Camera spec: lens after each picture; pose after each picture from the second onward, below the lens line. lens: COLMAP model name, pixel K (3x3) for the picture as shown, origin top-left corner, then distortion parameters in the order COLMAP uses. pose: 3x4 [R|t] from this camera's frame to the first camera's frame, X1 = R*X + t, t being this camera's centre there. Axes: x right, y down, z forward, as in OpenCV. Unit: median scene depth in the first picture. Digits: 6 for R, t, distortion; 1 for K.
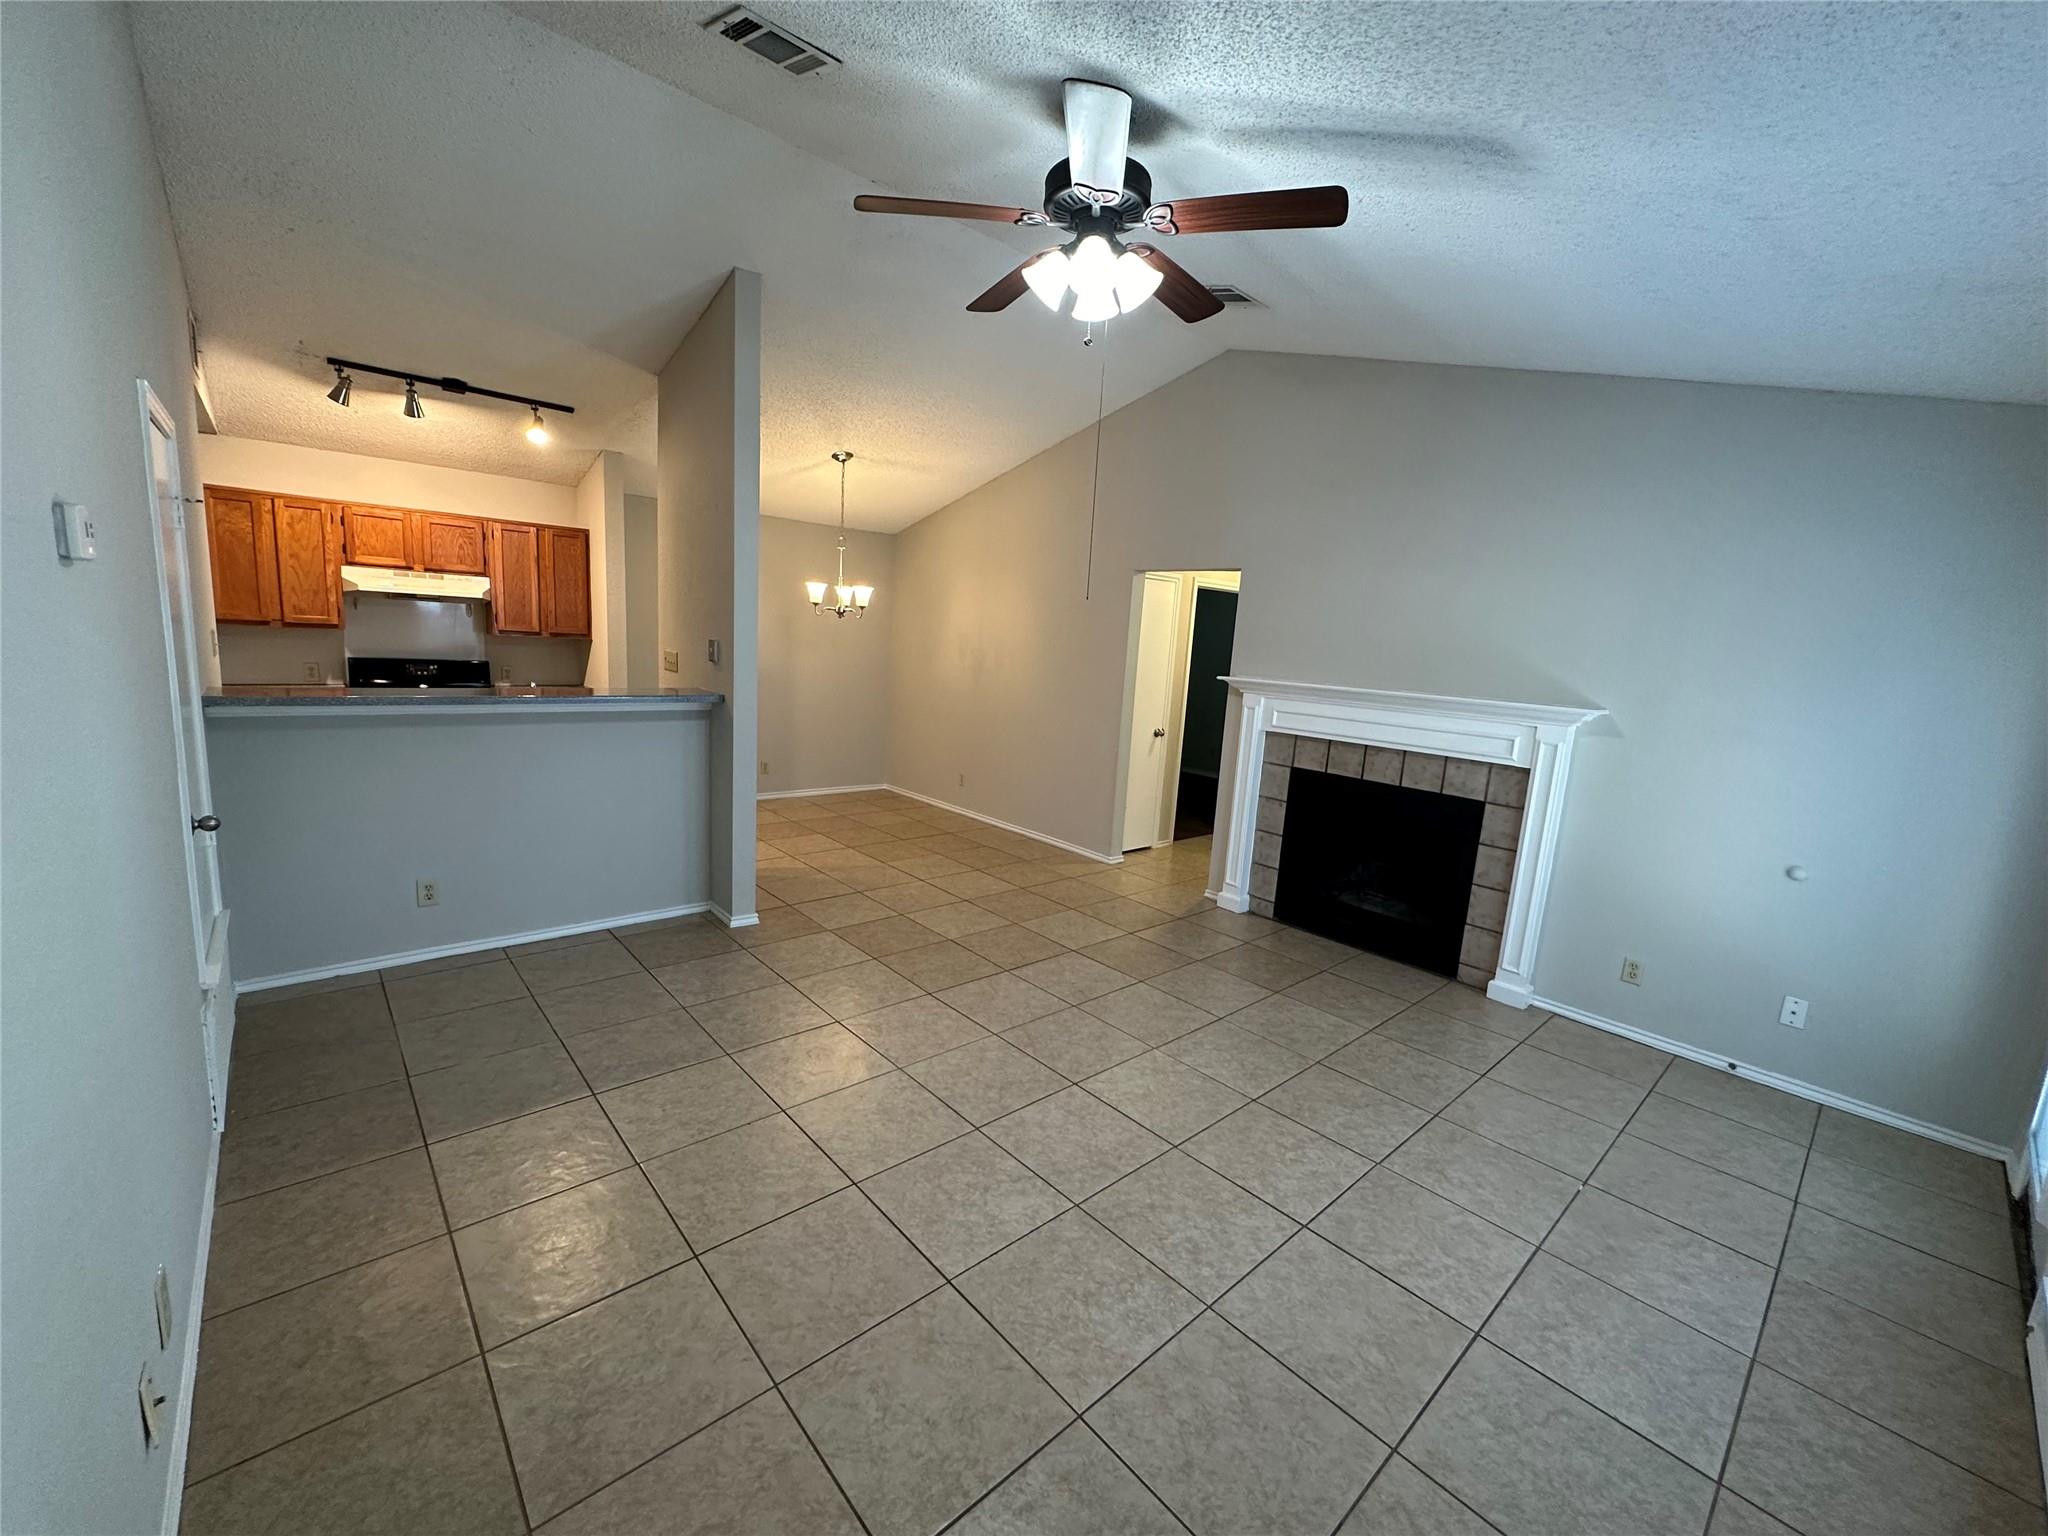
lens RADIAL K [[818.1, 0, 1026.6], [0, 818.1, 771.6], [0, 0, 1]] dist [0.002771, 0.000346]
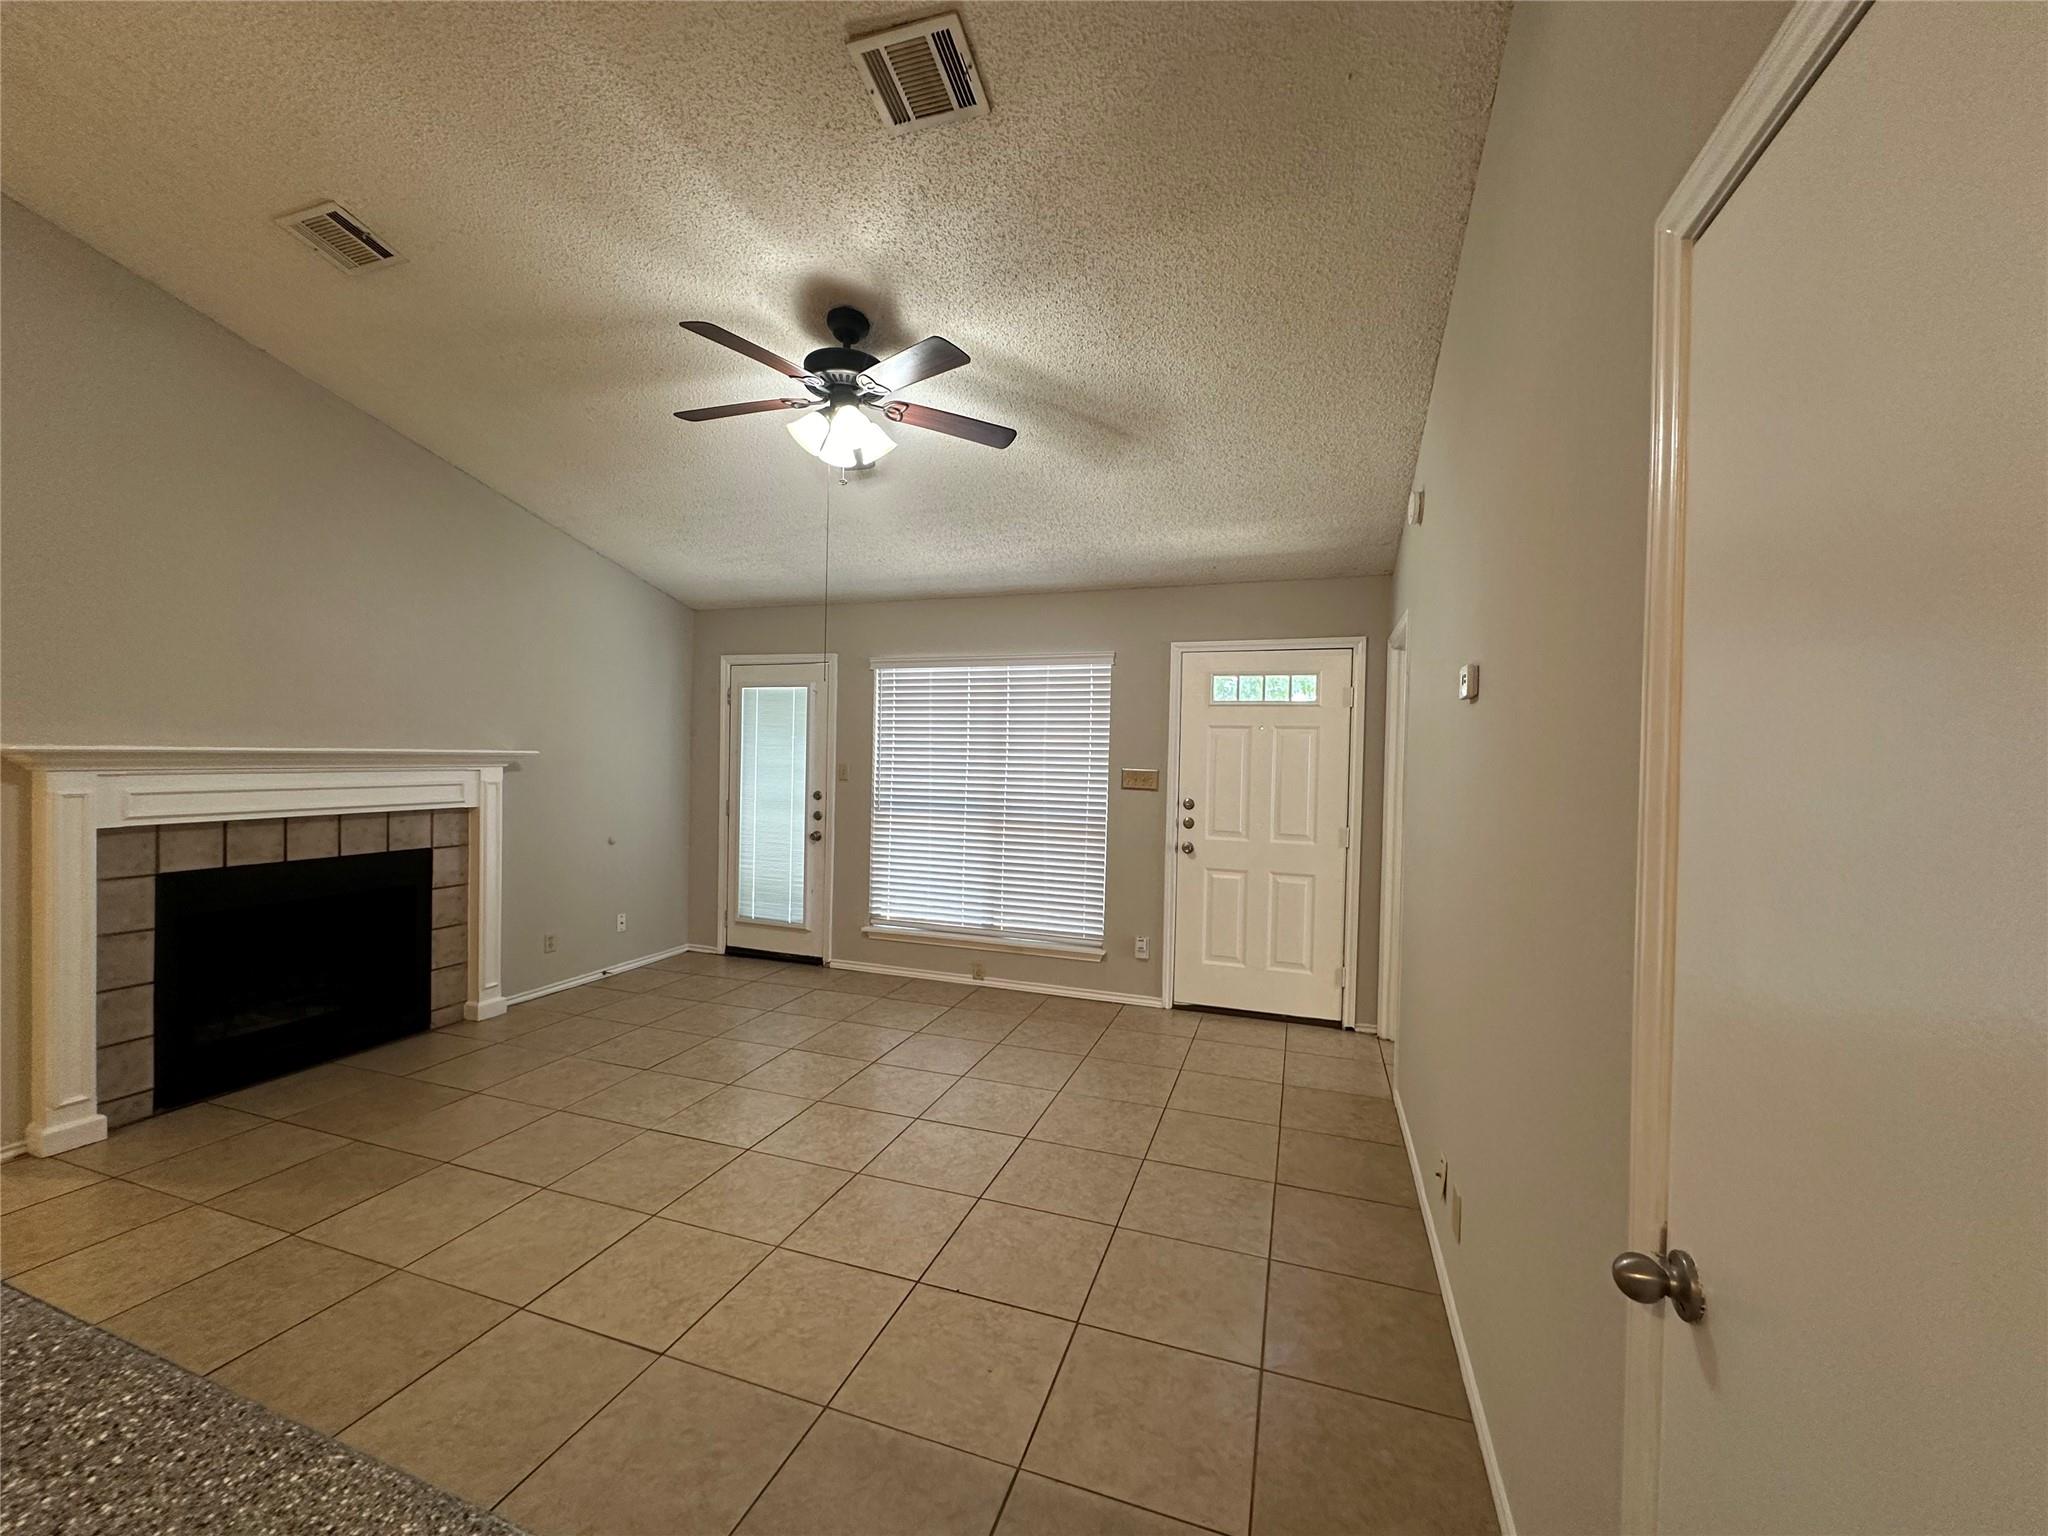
lens RADIAL K [[817.6, 0, 1018.3], [0, 817.6, 764.1], [0, 0, 1]] dist [0.000901, 0.000096]
pose [[-0.477518, -0.079632, 0.875006, -1.387971], [0.097301, 0.984966, 0.142739, -0.287735], [-0.873218, 0.153299, -0.462591, 1.632829]]
